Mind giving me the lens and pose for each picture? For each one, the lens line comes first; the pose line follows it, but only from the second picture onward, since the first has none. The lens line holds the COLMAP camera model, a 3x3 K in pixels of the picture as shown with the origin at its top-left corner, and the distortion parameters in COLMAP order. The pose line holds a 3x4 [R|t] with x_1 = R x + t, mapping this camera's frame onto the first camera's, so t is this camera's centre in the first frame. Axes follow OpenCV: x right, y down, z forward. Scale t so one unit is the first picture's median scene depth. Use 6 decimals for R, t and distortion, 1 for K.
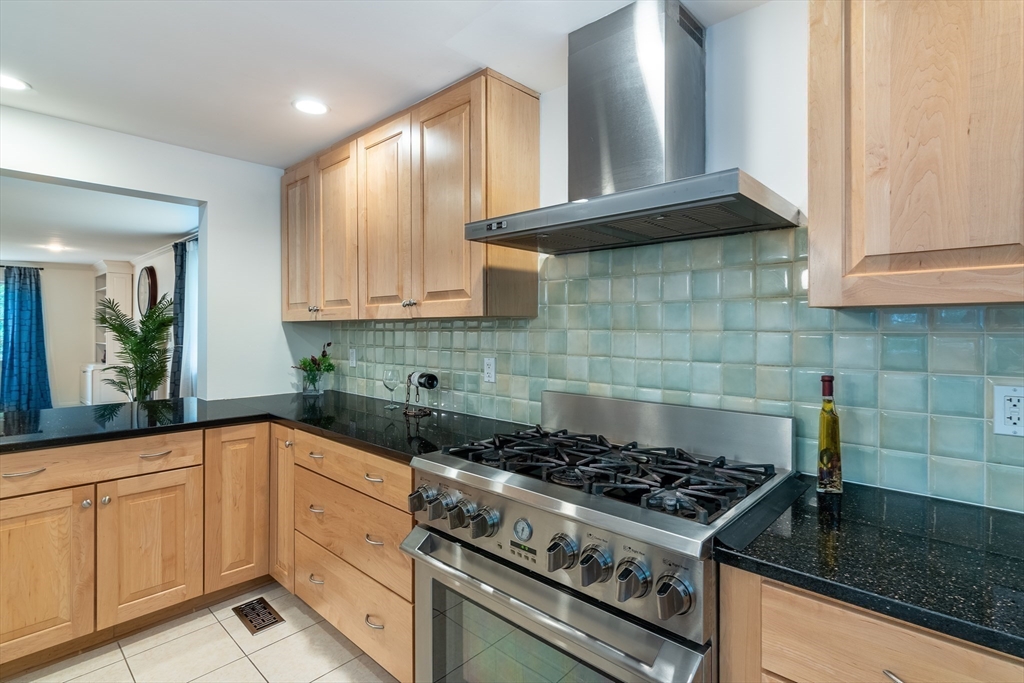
lens RADIAL K [[499.6, 0, 513.5], [0, 499.6, 328.8], [0, 0, 1]] dist [-0.000707, 0.001582]
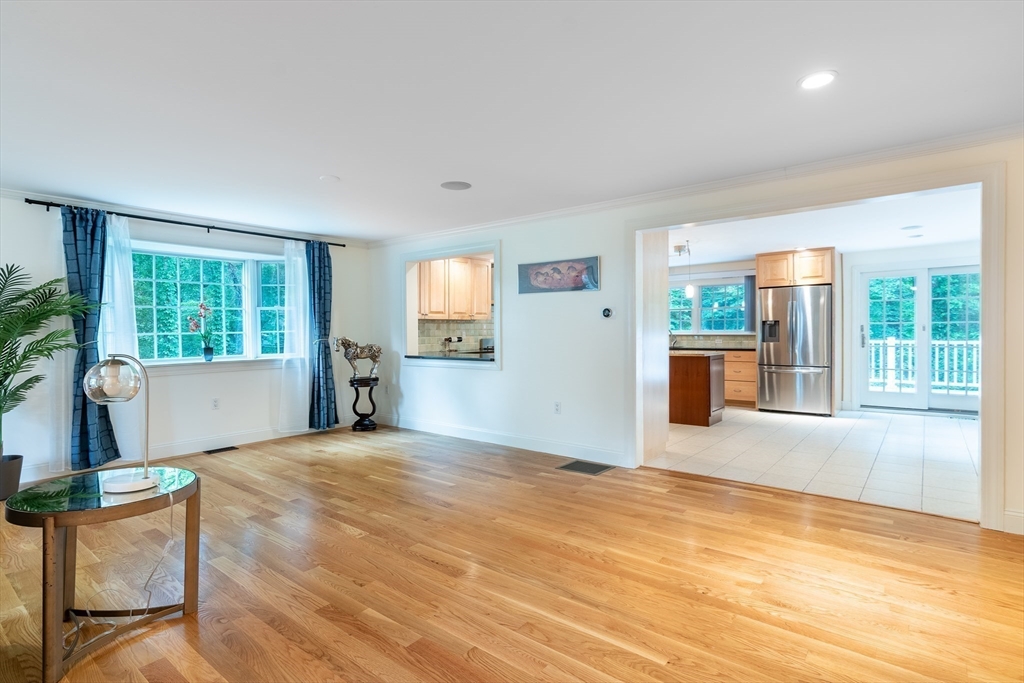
lens RADIAL K [[515.6, 0, 512.0], [0, 515.6, 341.5], [0, 0, 1]] dist [0.002645, 0.000581]
pose [[-0.076735, -0.022365, 0.996801, -3.728971], [0.005439, 0.999724, 0.022850, 0.050406], [-0.997037, 0.007175, -0.076592, 0.993666]]
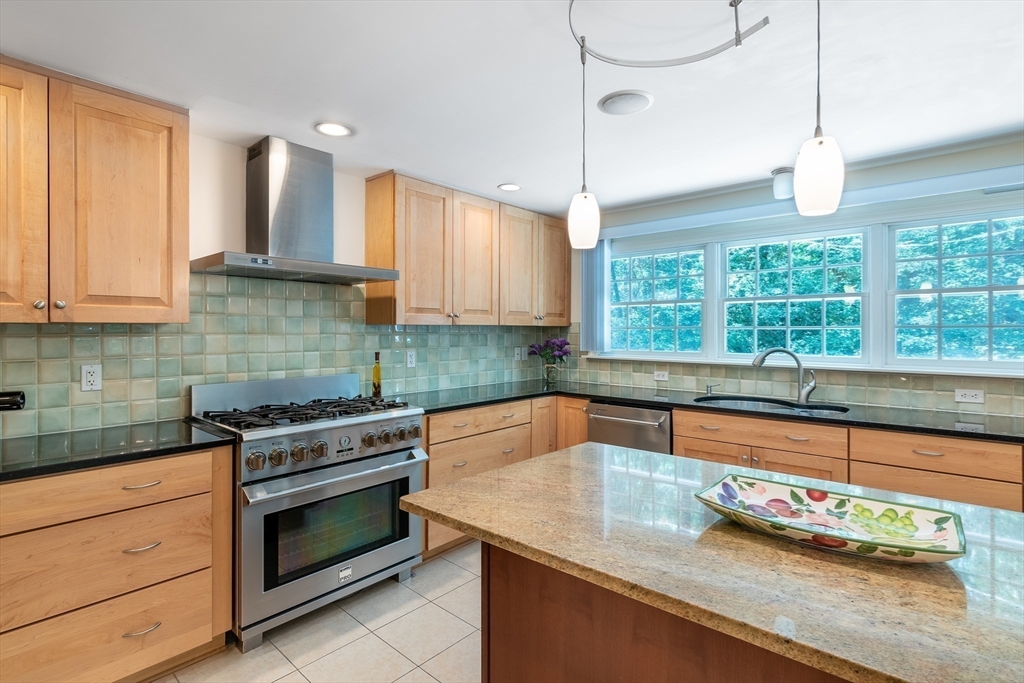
lens RADIAL K [[499.6, 0, 513.5], [0, 499.6, 328.8], [0, 0, 1]] dist [-0.000707, 0.001582]
pose [[-0.030358, 0.000781, 0.999539, -1.071519], [-0.001259, 0.999999, -0.000819, -0.010781], [-0.999538, -0.001284, -0.030357, 0.244012]]
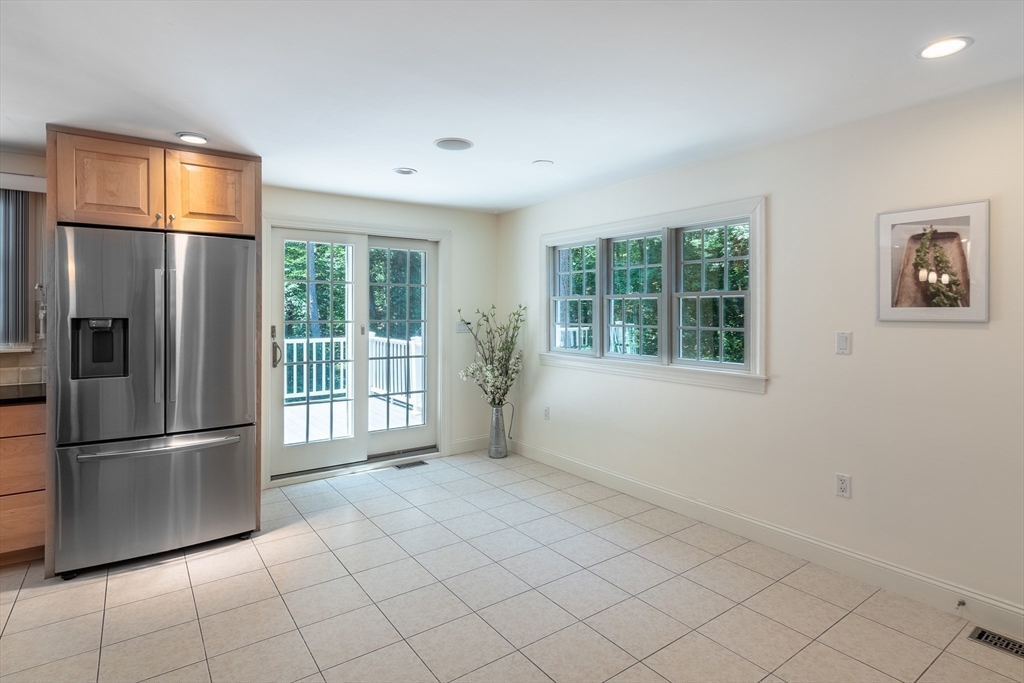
lens RADIAL K [[528.1, 0, 519.5], [0, 528.1, 312.8], [0, 0, 1]] dist [0.000934, 0.000448]
pose [[-0.982819, -0.006778, 0.184447, -1.696238], [-0.006154, 0.999973, 0.003958, -0.022534], [-0.184469, 0.002755, -0.982834, 0.093044]]
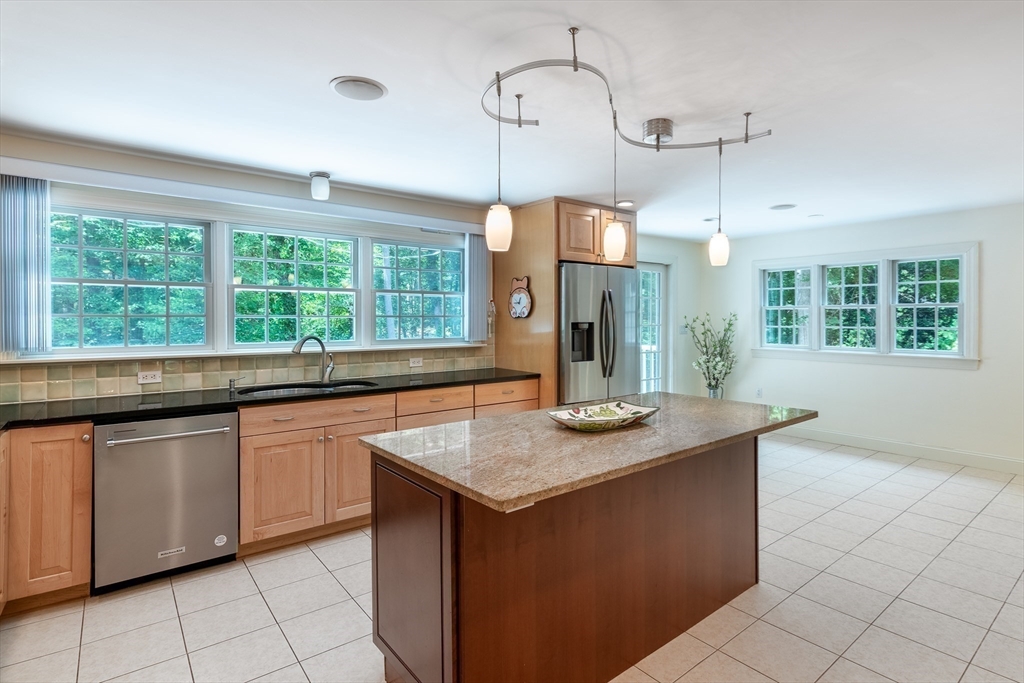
lens RADIAL K [[520.6, 0, 530.6], [0, 520.6, 325.2], [0, 0, 1]] dist [-0.001330, 0.000107]
pose [[-0.990722, -0.004252, 0.135835, -0.573346], [-0.002483, 0.999910, 0.013185, -0.012951], [-0.135879, 0.012725, -0.990644, 0.943892]]
